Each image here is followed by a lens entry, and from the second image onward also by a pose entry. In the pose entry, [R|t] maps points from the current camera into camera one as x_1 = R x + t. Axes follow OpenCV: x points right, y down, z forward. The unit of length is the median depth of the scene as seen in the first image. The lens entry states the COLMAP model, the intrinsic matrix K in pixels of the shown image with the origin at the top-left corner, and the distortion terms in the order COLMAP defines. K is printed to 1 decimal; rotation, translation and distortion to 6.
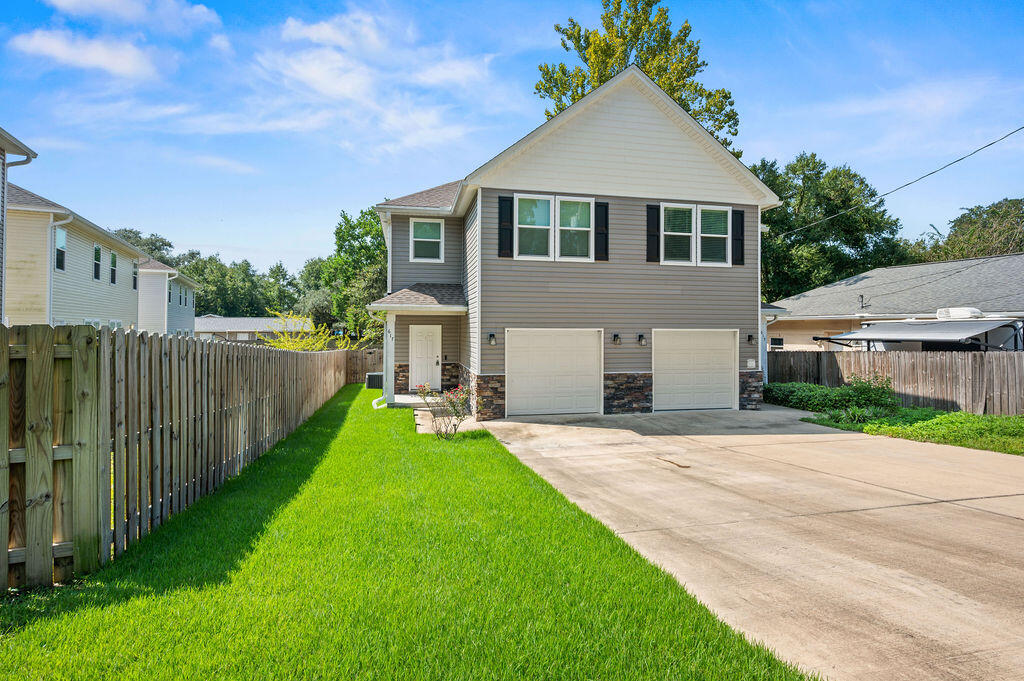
lens RADIAL K [[508.3, 0, 508.3], [0, 508.3, 331.1], [0, 0, 1]] dist [-0.000103, -0.000017]
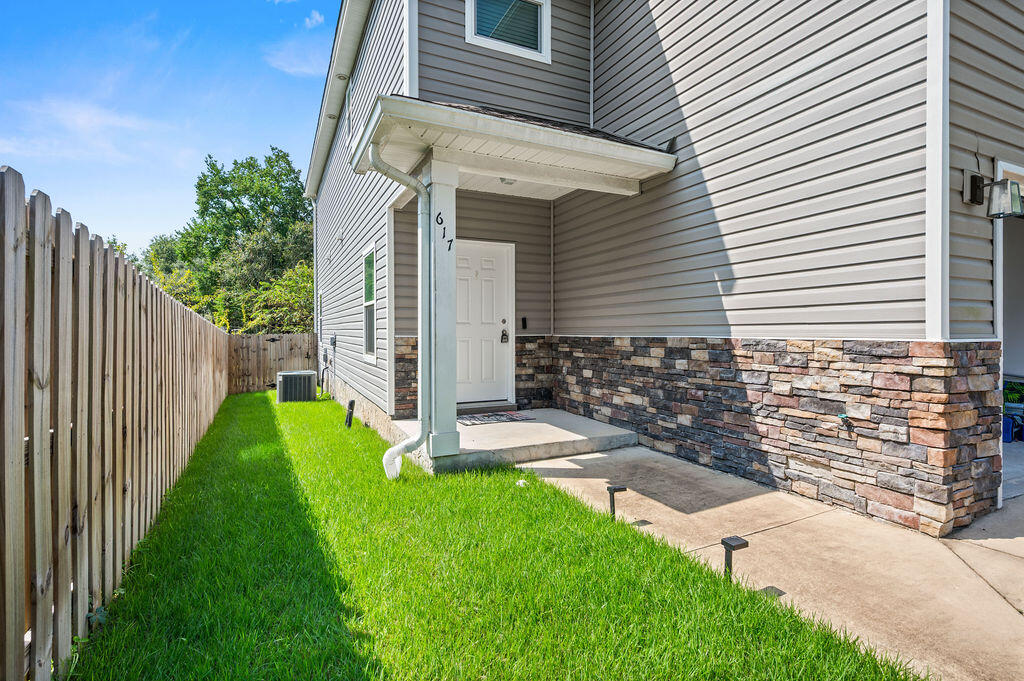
lens RADIAL K [[497.2, 0, 512.0], [0, 497.2, 340.5], [0, 0, 1]] dist [-0.001046, 0.000004]
pose [[0.970776, -0.009410, 0.239802, -0.264068], [0.006187, 0.999880, 0.014186, 0.069530], [-0.239907, -0.012288, 0.970718, 0.703656]]
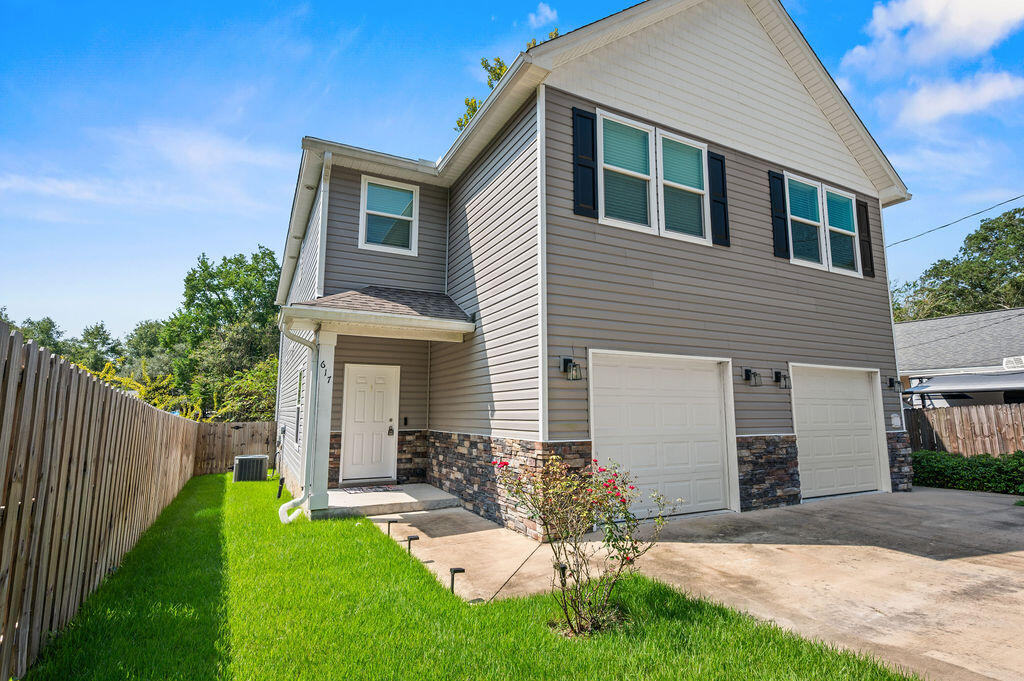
lens RADIAL K [[506.9, 0, 512.0], [0, 506.9, 340.5], [0, 0, 1]] dist [-0.006236, -0.000253]
pose [[0.964786, 0.034833, 0.260719, -0.184519], [0.003690, 0.989303, -0.145828, 0.052428], [-0.263010, 0.141655, 0.954337, 0.459450]]
